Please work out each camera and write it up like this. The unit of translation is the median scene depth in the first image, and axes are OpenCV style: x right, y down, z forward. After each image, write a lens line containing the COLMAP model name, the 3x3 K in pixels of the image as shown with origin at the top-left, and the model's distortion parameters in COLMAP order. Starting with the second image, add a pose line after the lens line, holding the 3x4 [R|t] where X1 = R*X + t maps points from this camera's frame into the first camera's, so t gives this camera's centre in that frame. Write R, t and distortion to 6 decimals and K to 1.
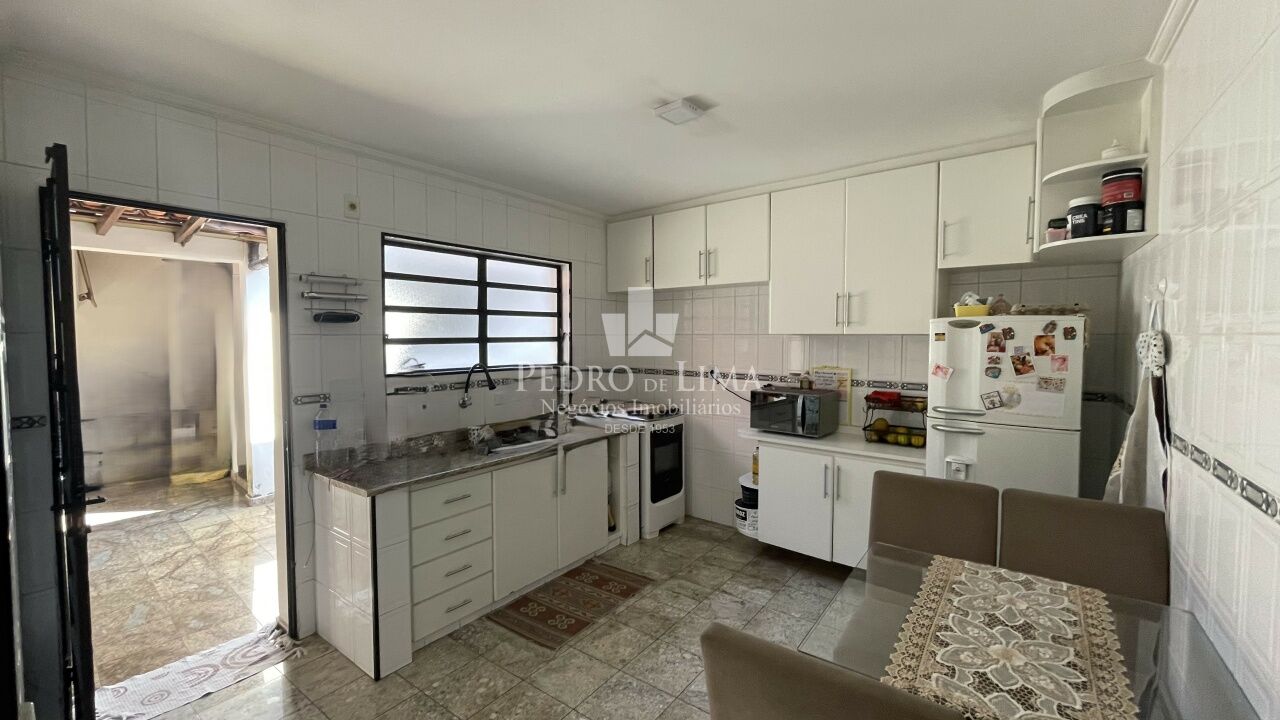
lens RADIAL K [[518.1, 0, 641.6], [0, 518.1, 359.8], [0, 0, 1]] dist [-0.002935, 0.000047]
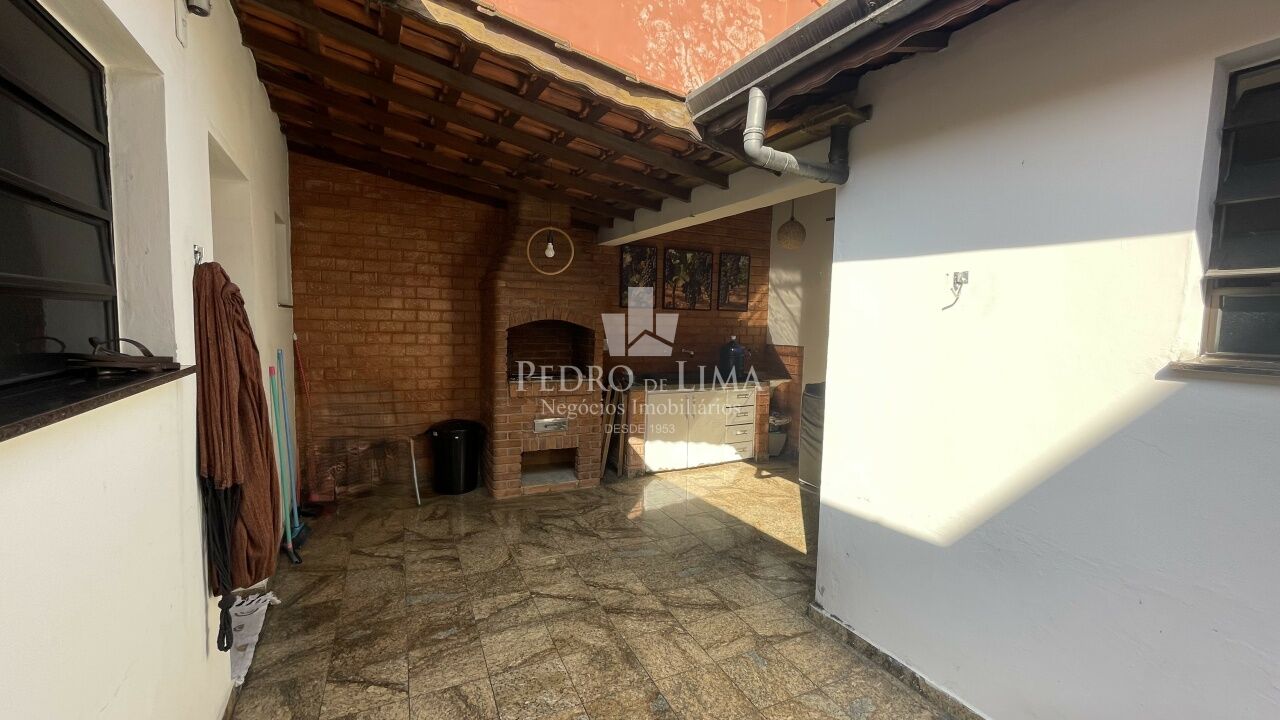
lens RADIAL K [[518.1, 0, 641.6], [0, 518.1, 359.8], [0, 0, 1]] dist [-0.002935, 0.000047]
pose [[-0.427677, 0.059669, -0.901960, -0.020690], [-0.067756, 0.992896, 0.097812, -0.003936], [0.901389, 0.102945, -0.420596, 0.115073]]
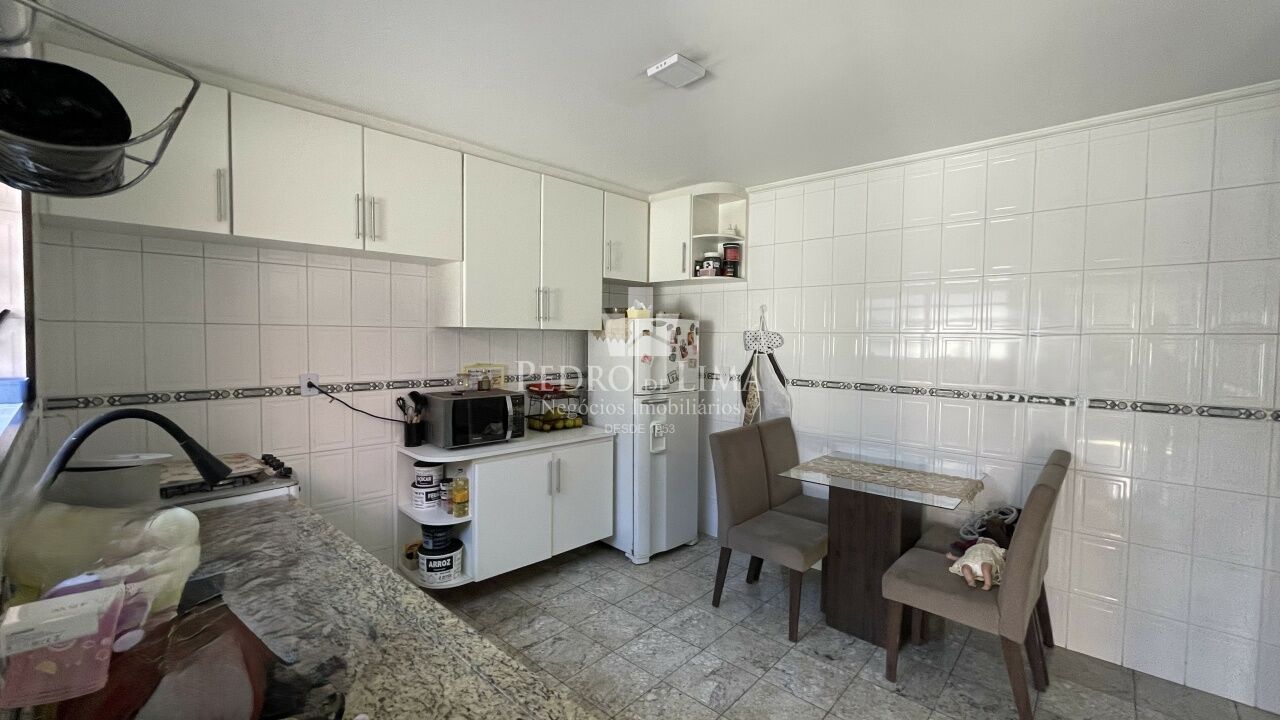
lens RADIAL K [[518.1, 0, 641.6], [0, 518.1, 359.8], [0, 0, 1]] dist [-0.002935, 0.000047]
pose [[0.104936, -0.042732, 0.993560, -0.811864], [0.037693, 0.998529, 0.038965, -0.030728], [-0.993764, 0.033362, 0.106392, 0.973579]]
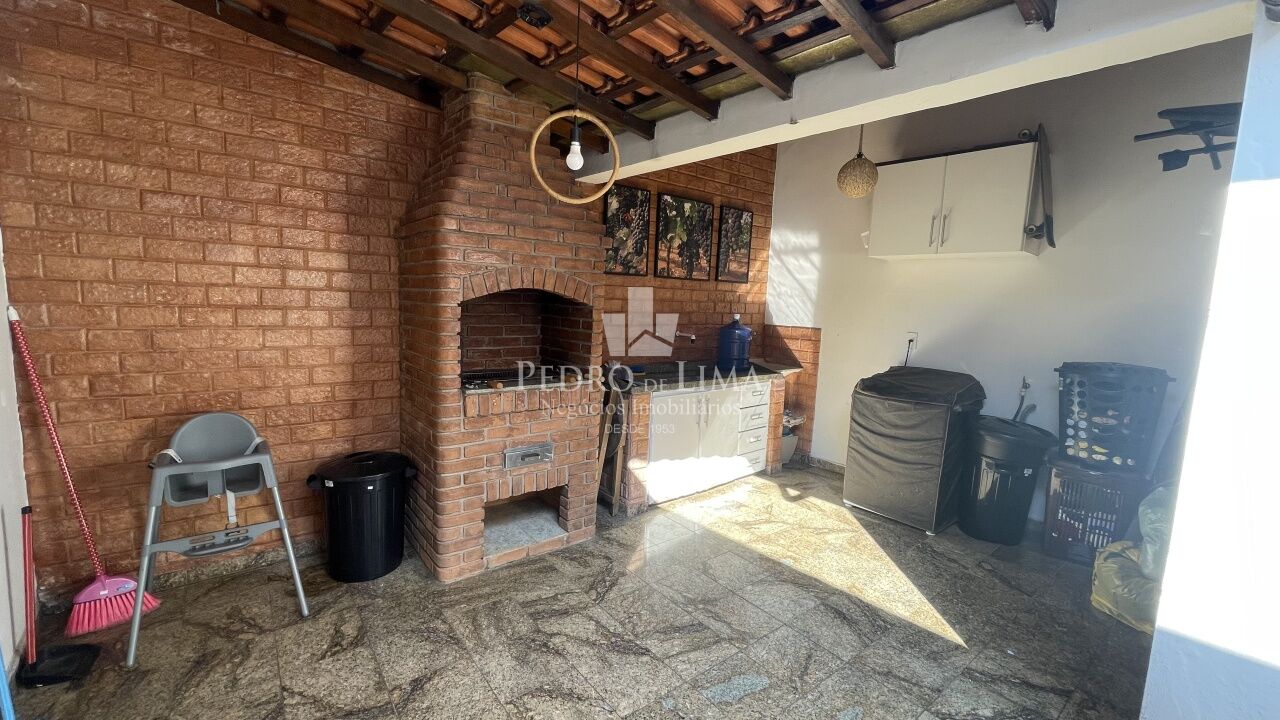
lens RADIAL K [[518.1, 0, 641.6], [0, 518.1, 359.8], [0, 0, 1]] dist [-0.002935, 0.000047]
pose [[-0.213243, 0.108737, -0.970929, -0.045710], [-0.085546, 0.987892, 0.129425, -0.001388], [0.973247, 0.110659, -0.201359, 0.082759]]
